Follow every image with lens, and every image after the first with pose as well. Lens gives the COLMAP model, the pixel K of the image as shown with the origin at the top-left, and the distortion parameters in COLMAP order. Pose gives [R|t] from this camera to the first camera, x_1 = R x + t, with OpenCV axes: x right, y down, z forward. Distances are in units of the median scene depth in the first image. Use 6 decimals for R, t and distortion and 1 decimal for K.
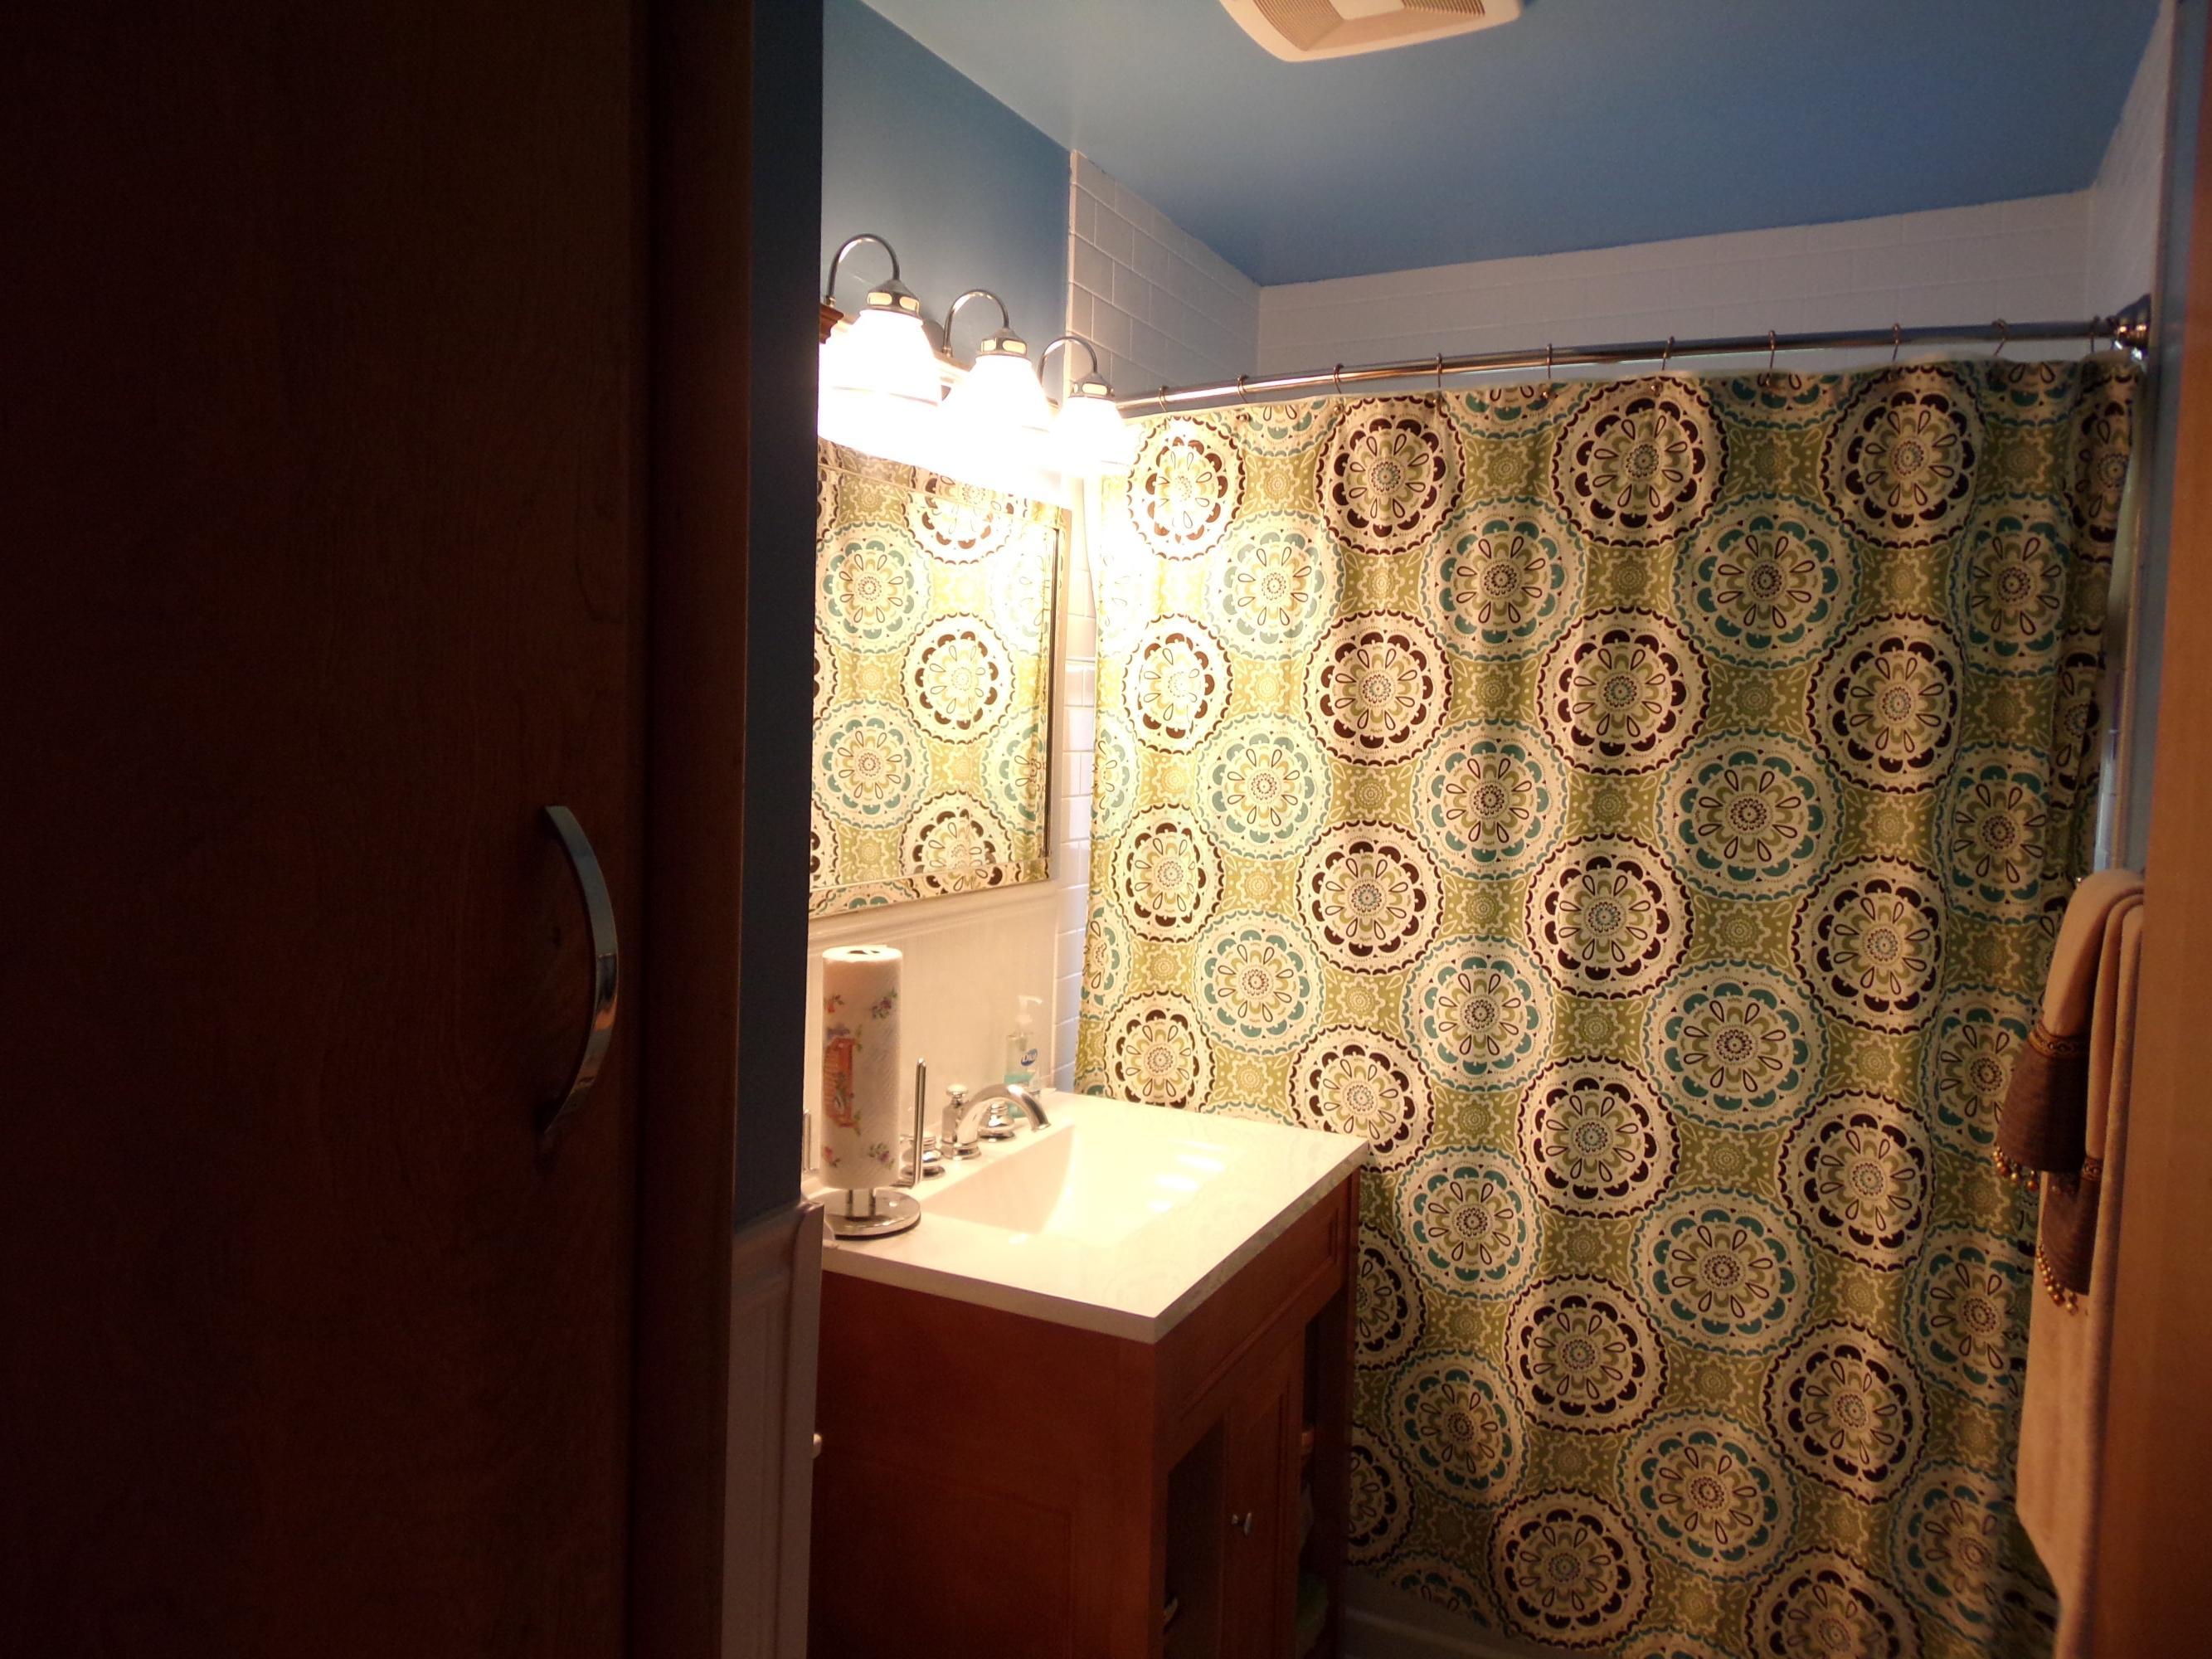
lens RADIAL K [[1541.8, 0, 1079.1], [0, 1541.8, 805.3], [0, 0, 1]] dist [0.090671, -0.106082]
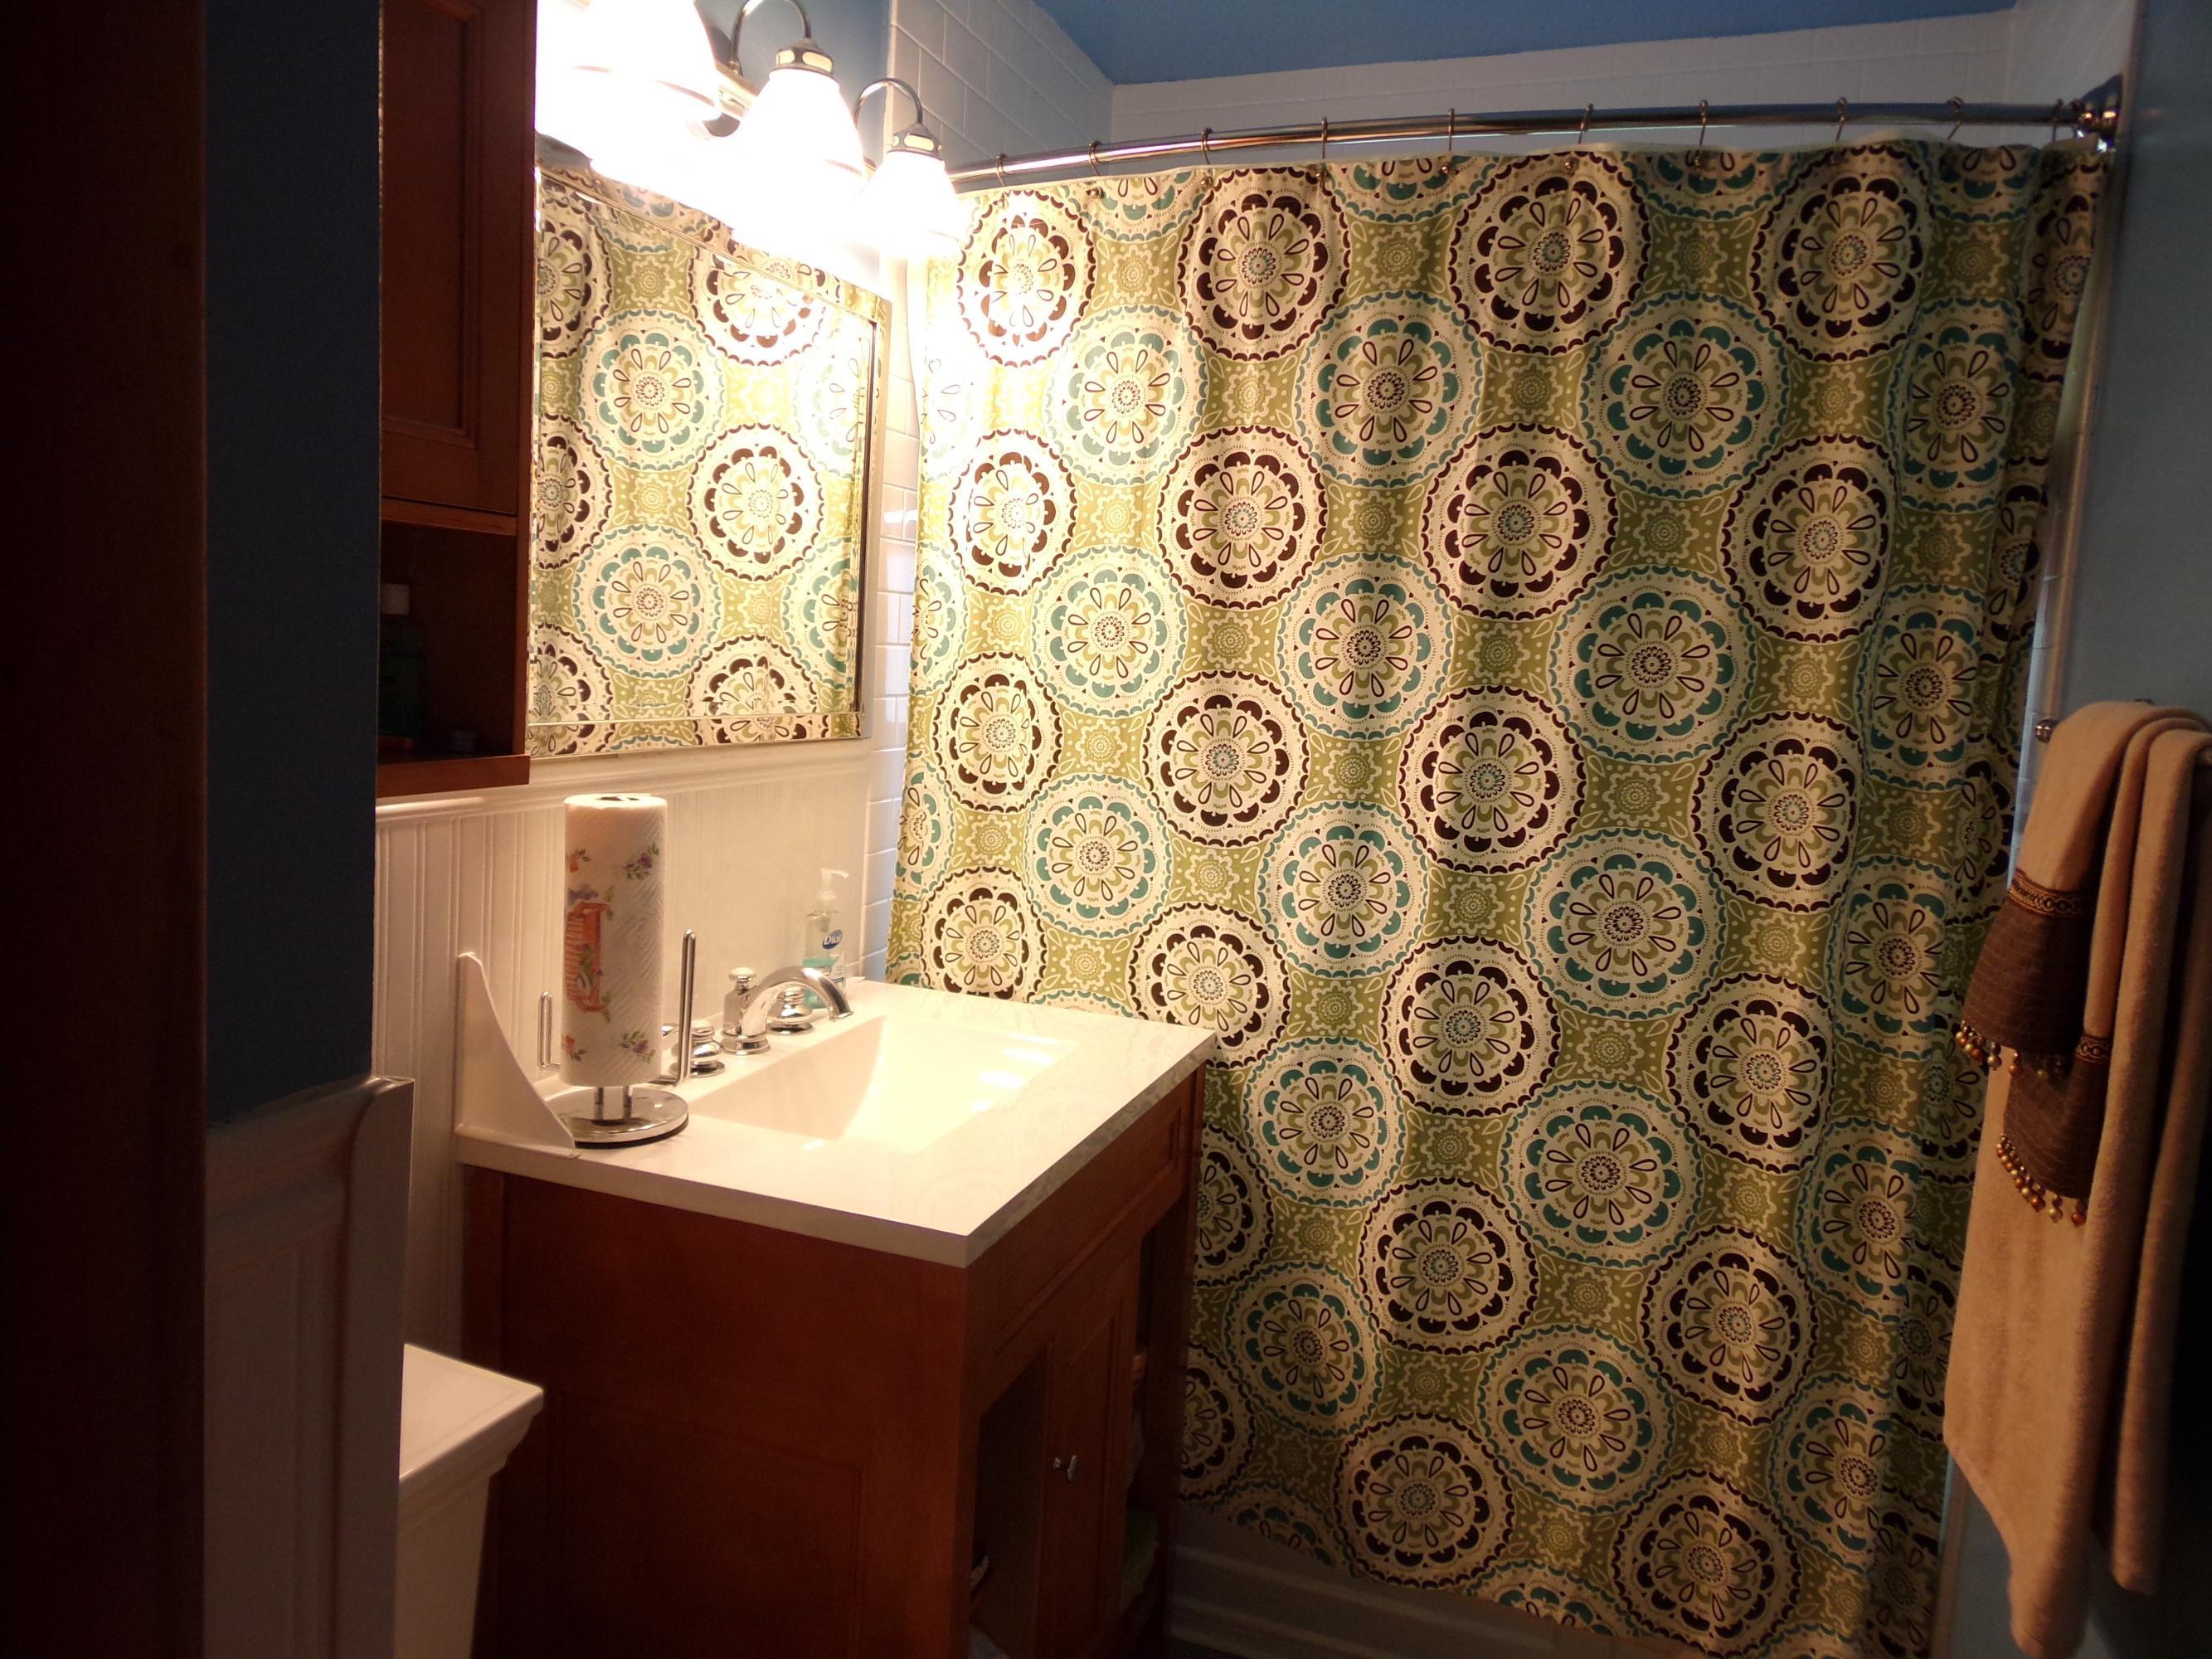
lens RADIAL K [[1529.8, 0, 1078.1], [0, 1529.8, 801.9], [0, 0, 1]] dist [0.116217, -0.130495]
pose [[0.994221, 0.016297, 0.106109, 0.012856], [-0.021560, 0.998583, 0.048644, 0.045342], [-0.105166, -0.050651, 0.993164, 0.149422]]
